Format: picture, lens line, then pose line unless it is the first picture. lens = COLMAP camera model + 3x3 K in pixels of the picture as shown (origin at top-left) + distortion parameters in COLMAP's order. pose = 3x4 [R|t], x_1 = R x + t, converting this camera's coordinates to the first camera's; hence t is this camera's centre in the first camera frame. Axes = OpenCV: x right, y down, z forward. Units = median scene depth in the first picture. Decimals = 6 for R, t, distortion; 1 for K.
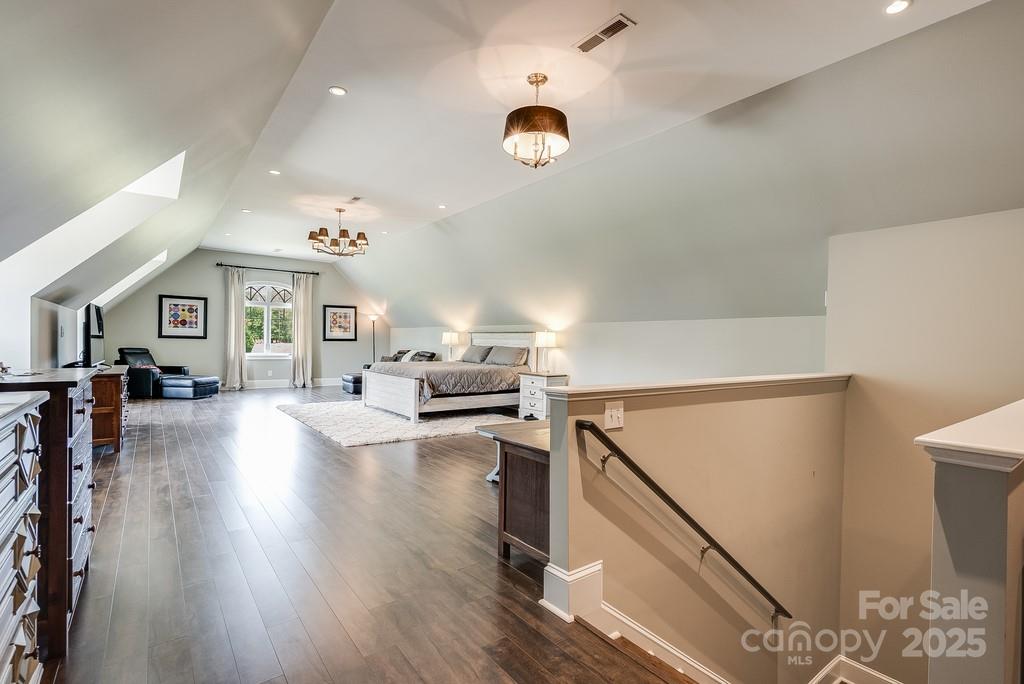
lens RADIAL K [[469.3, 0, 514.6], [0, 469.3, 341.5], [0, 0, 1]] dist [-0.002599, 0.000705]
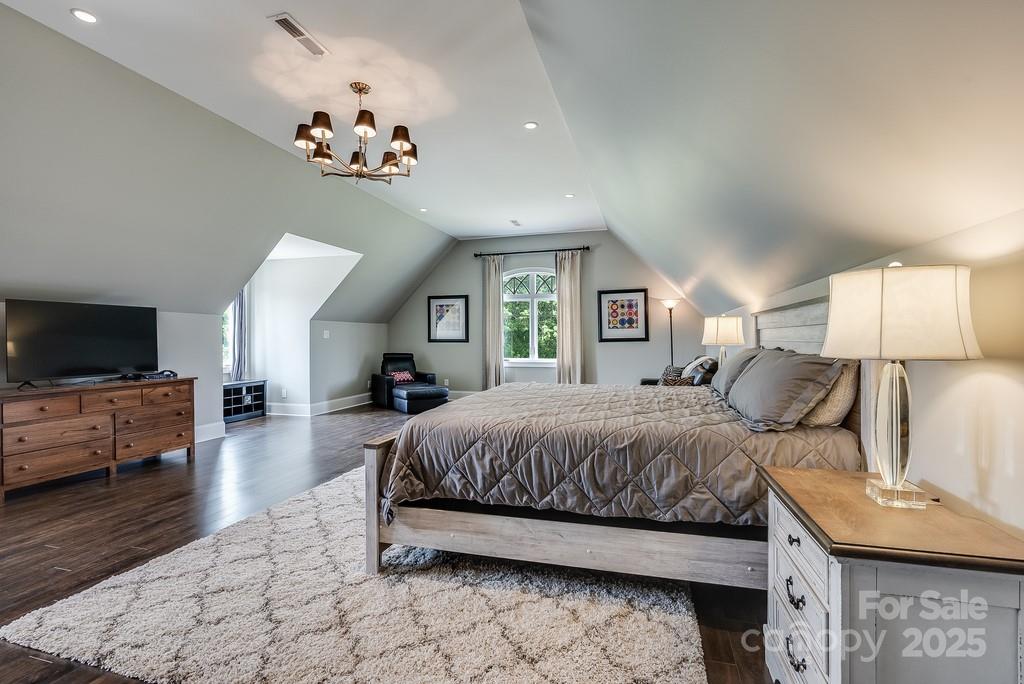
lens RADIAL K [[469.3, 0, 504.8], [0, 469.3, 343.4], [0, 0, 1]] dist [-0.002599, 0.000705]
pose [[0.604358, -0.015125, -0.796570, 0.098355], [0.017650, 0.999829, -0.005593, 0.003566], [0.796518, -0.010680, 0.604521, 0.627497]]
